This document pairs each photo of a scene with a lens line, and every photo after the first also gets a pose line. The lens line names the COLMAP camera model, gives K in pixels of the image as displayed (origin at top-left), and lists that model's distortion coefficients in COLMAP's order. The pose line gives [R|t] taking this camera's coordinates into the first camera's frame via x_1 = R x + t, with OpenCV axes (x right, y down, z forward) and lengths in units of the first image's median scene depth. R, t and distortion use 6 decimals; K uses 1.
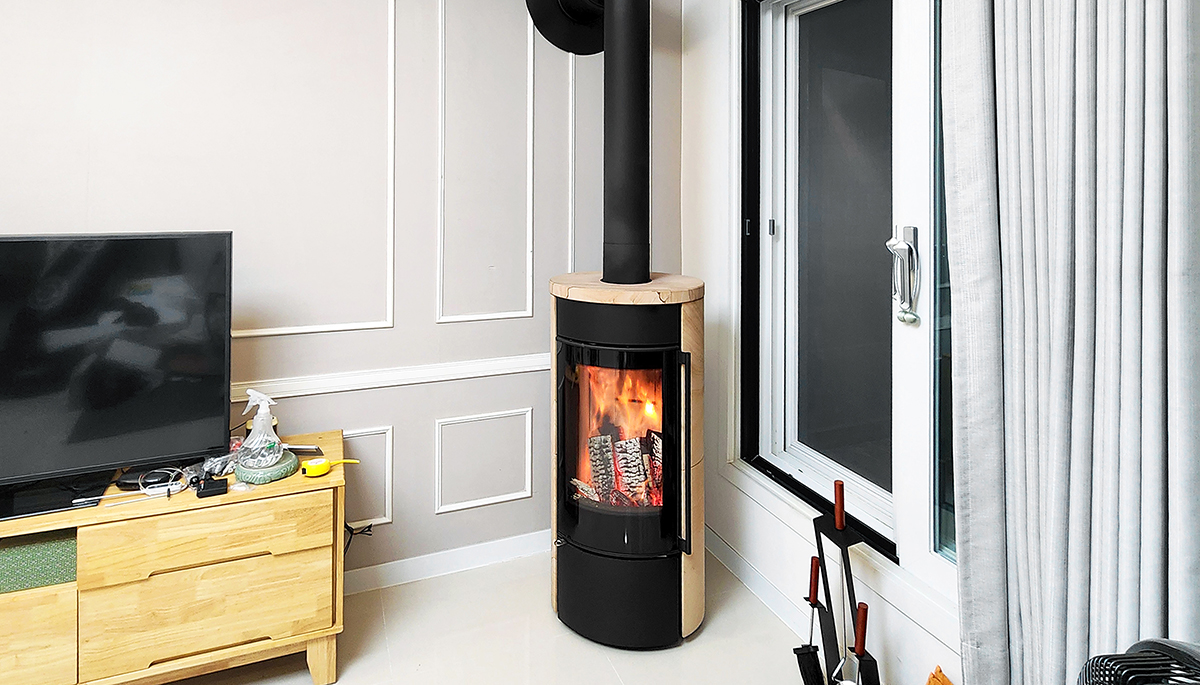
lens RADIAL K [[638.0, 0, 602.1], [0, 638.0, 228.0], [0, 0, 1]] dist [-0.013507, 0.000699]
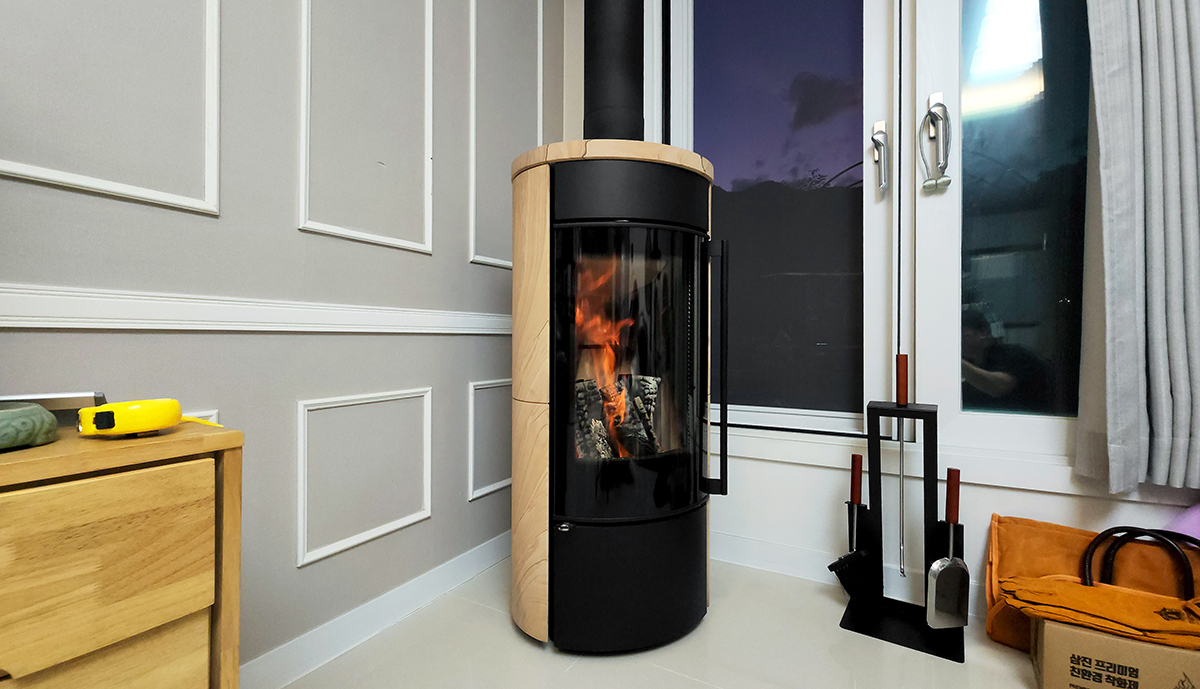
lens RADIAL K [[504.4, 0, 595.2], [0, 504.4, 346.9], [0, 0, 1]] dist [0.004268, -0.001486]
pose [[0.810534, -0.024368, 0.585184, -0.375609], [0.041654, 0.999002, -0.016096, 0.325624], [-0.584208, 0.037421, 0.810741, 0.556658]]
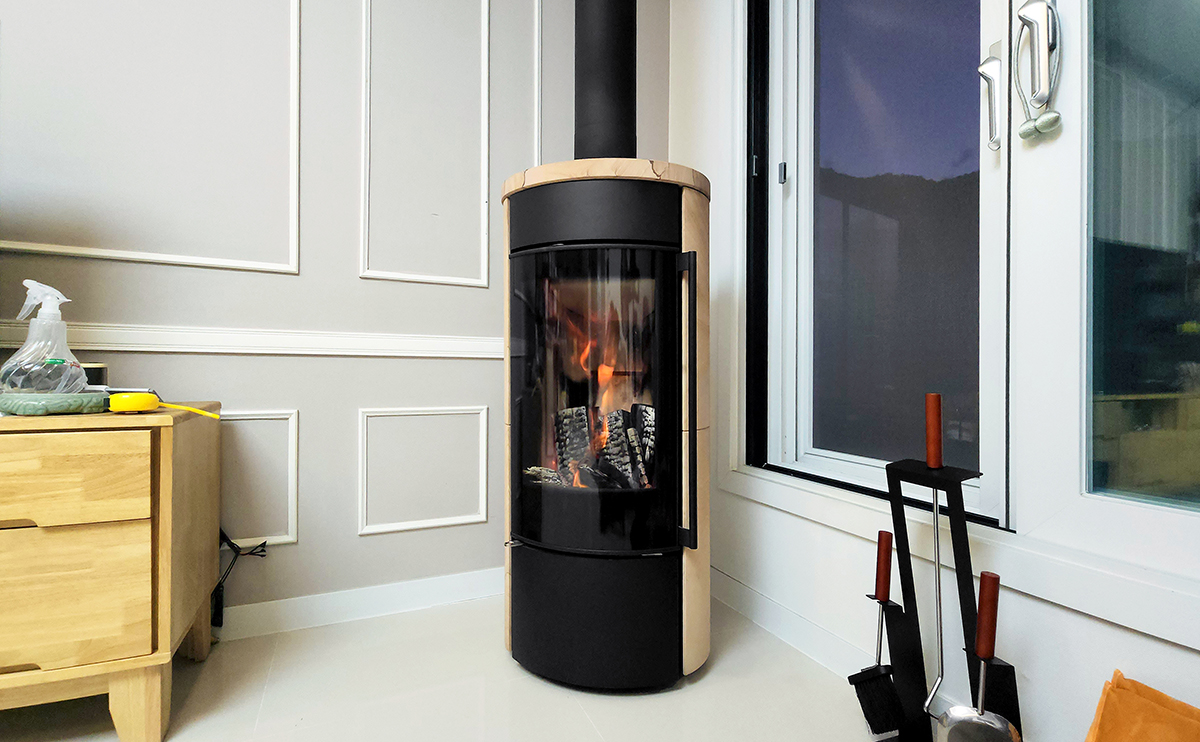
lens RADIAL K [[551.3, 0, 605.6], [0, 551.3, 367.3], [0, 0, 1]] dist [-0.011420, 0.000704]
pose [[0.998996, 0.000292, 0.044789, 0.009600], [0.001531, 0.999171, -0.040672, 0.336671], [-0.044764, 0.040700, 0.998168, 0.384878]]
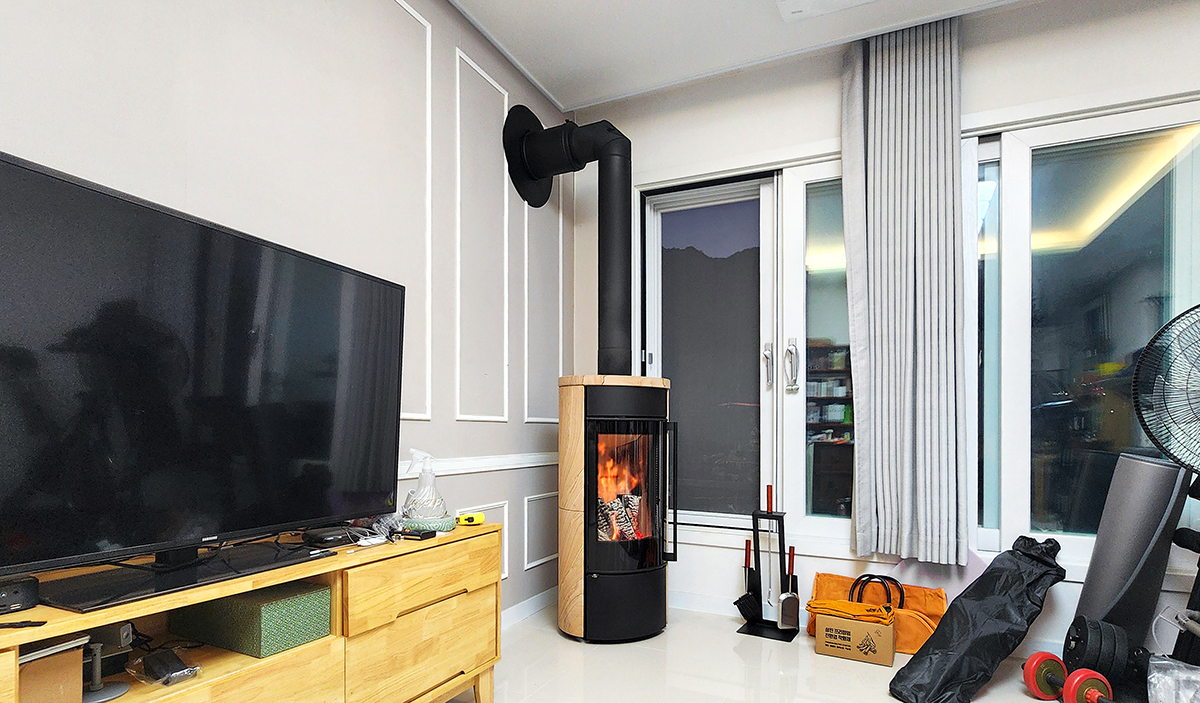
lens RADIAL K [[561.3, 0, 589.8], [0, 561.3, 421.1], [0, 0, 1]] dist [-0.010449, 0.000843]
pose [[0.775797, 0.005488, 0.630959, -0.852930], [0.030146, 0.998498, -0.045751, 0.236899], [-0.630262, 0.054515, 0.774466, 0.081479]]
